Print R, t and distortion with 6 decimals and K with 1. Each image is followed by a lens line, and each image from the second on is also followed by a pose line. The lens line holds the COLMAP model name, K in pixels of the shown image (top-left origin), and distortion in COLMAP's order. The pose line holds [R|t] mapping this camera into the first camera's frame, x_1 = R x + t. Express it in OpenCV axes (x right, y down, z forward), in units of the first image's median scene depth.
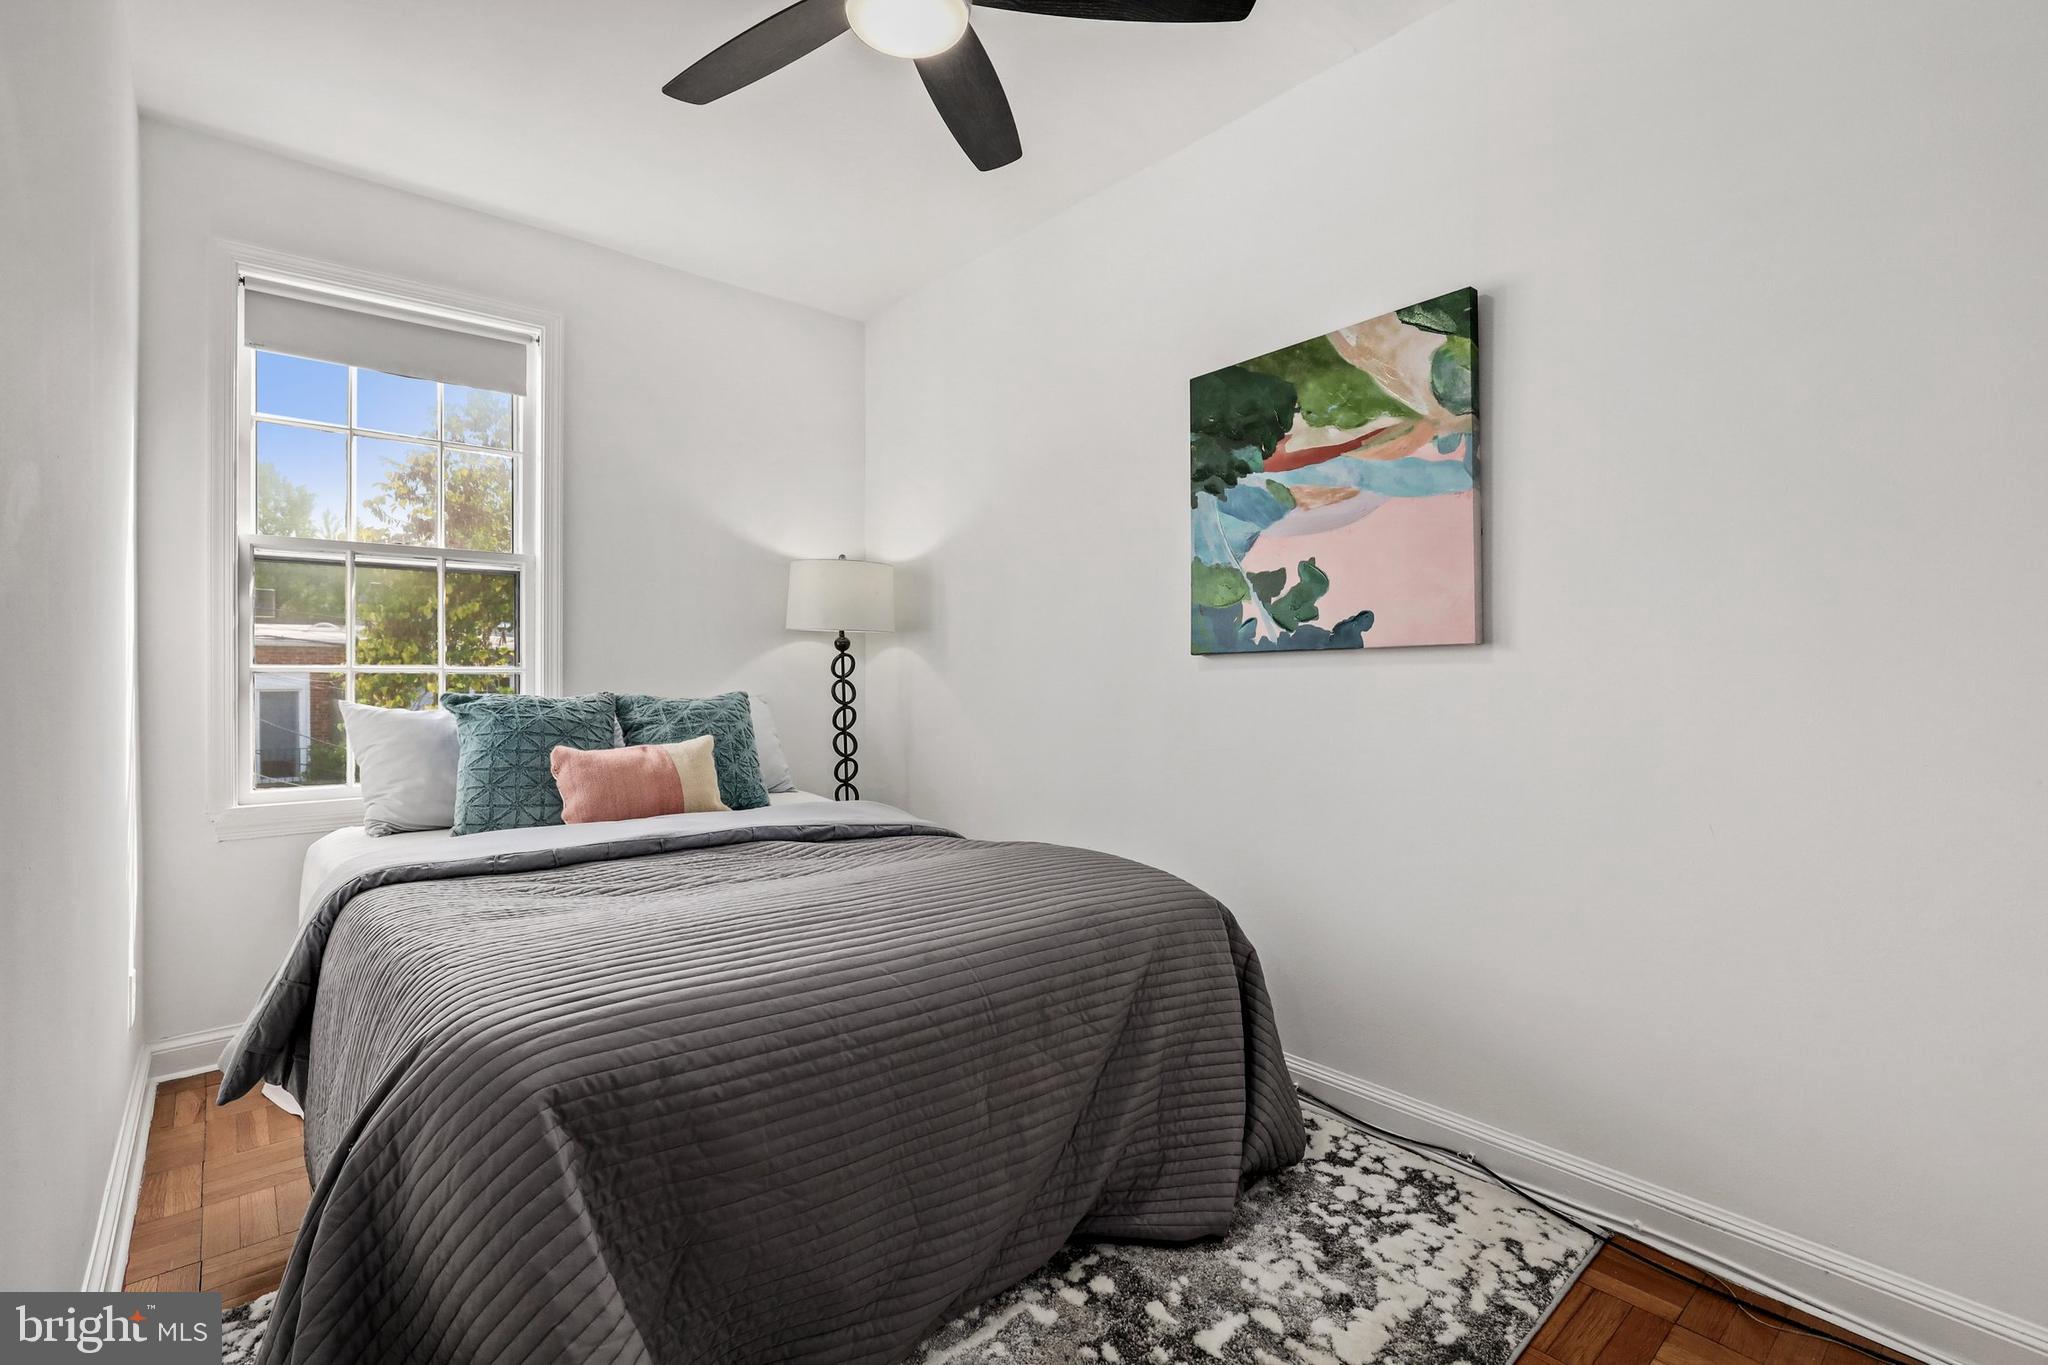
lens RADIAL K [[930.4, 0, 1012.6], [0, 930.4, 682.2], [0, 0, 1]] dist [-0.017275, 0.006183]
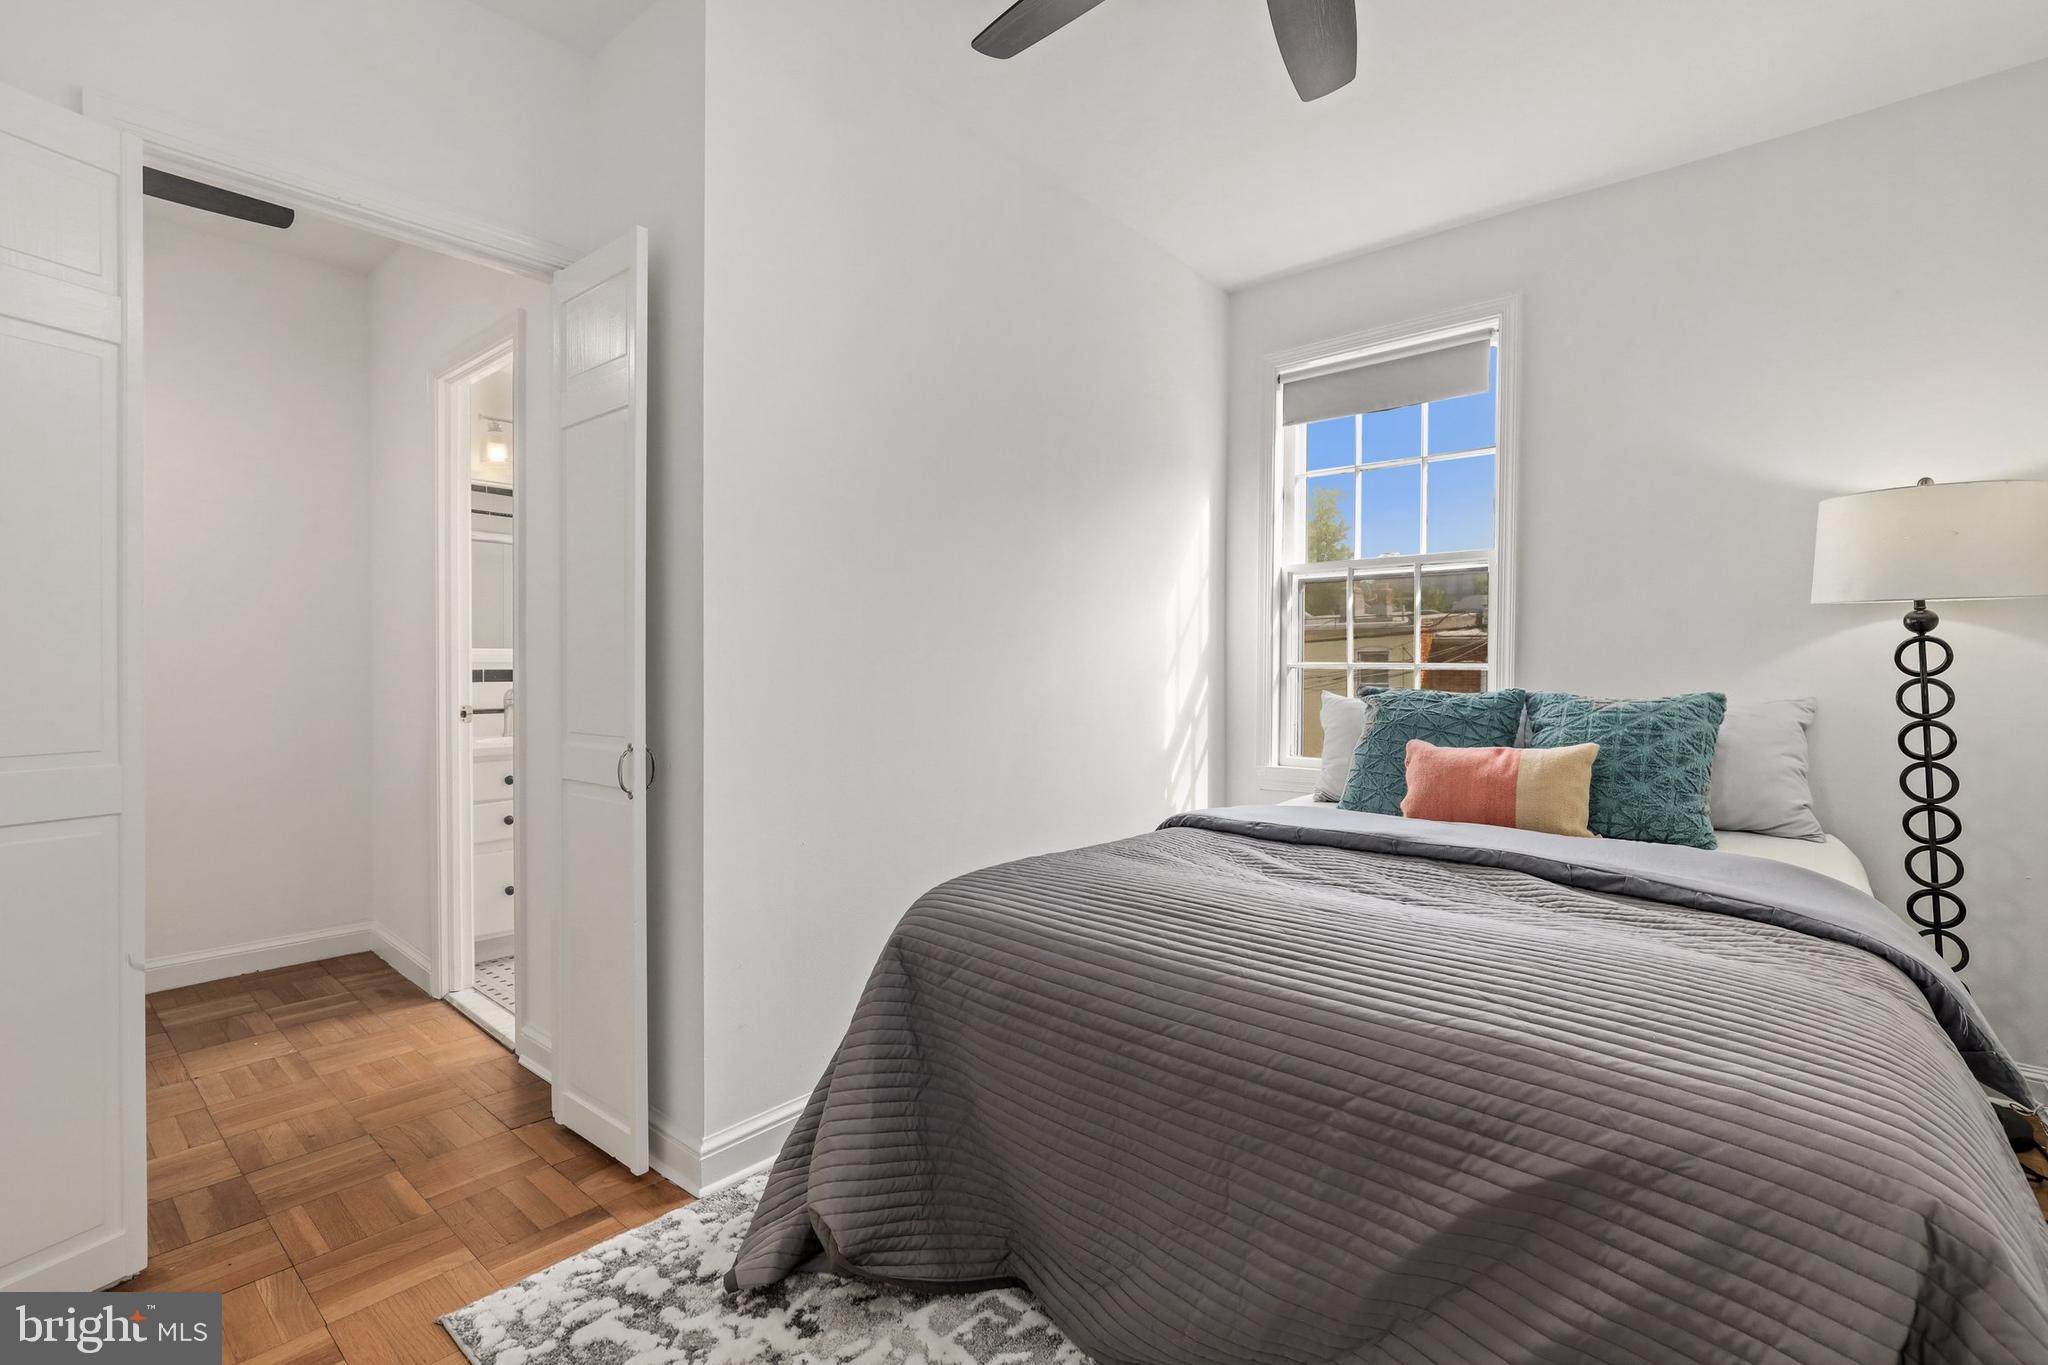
lens RADIAL K [[930.4, 0, 1010.8], [0, 930.4, 675.9], [0, 0, 1]] dist [-0.017275, 0.006183]
pose [[0.141202, 0.007220, -0.989955, 0.422355], [-0.007449, 0.999953, 0.006230, -0.004427], [0.989953, 0.006494, 0.141249, 0.377442]]
